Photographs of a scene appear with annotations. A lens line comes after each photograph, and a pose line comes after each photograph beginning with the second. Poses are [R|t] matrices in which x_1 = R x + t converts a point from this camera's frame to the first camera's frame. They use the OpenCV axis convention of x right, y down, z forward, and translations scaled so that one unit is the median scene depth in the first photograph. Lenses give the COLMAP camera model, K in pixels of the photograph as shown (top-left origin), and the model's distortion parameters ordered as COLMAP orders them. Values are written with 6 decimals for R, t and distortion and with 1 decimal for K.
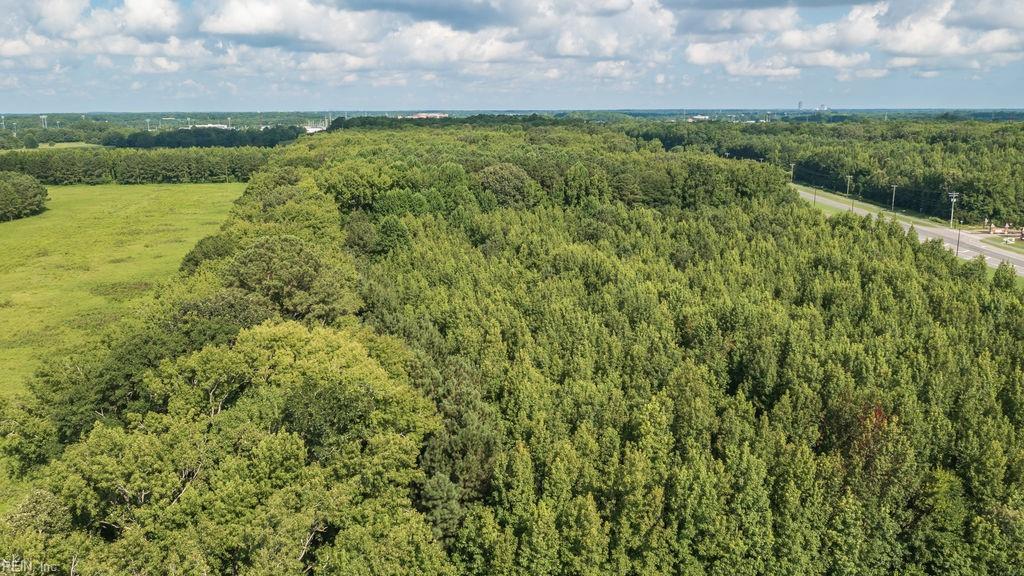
lens RADIAL K [[815.6, 0, 517.8], [0, 815.6, 284.6], [0, 0, 1]] dist [-0.012364, -0.000969]
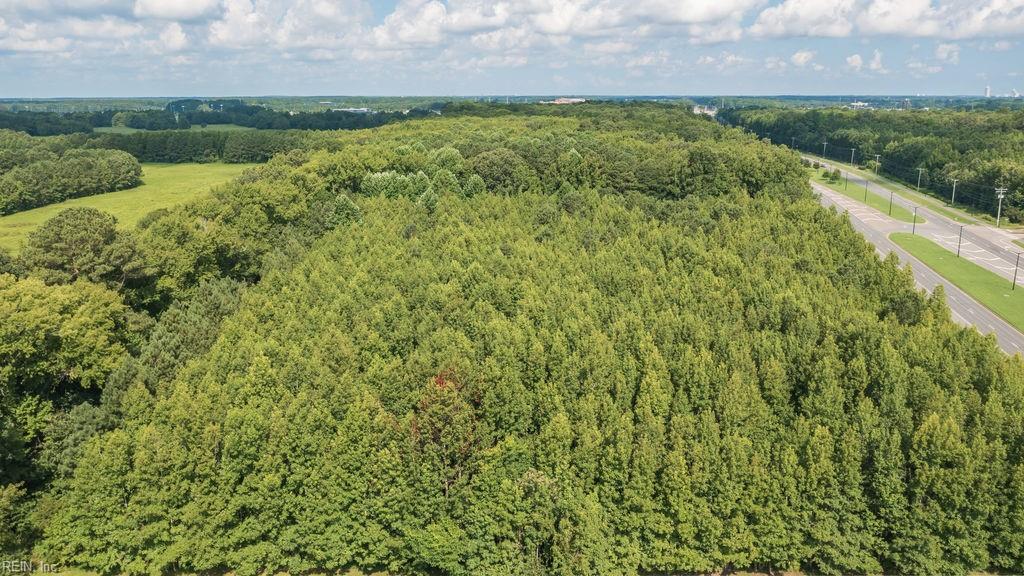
lens RADIAL K [[815.6, 0, 517.8], [0, 815.6, 284.6], [0, 0, 1]] dist [-0.012364, -0.000969]
pose [[0.982717, 0.044802, -0.179613, 0.264654], [-0.041599, 0.998902, 0.021561, -0.000240], [0.180381, -0.013717, 0.983501, -0.023190]]
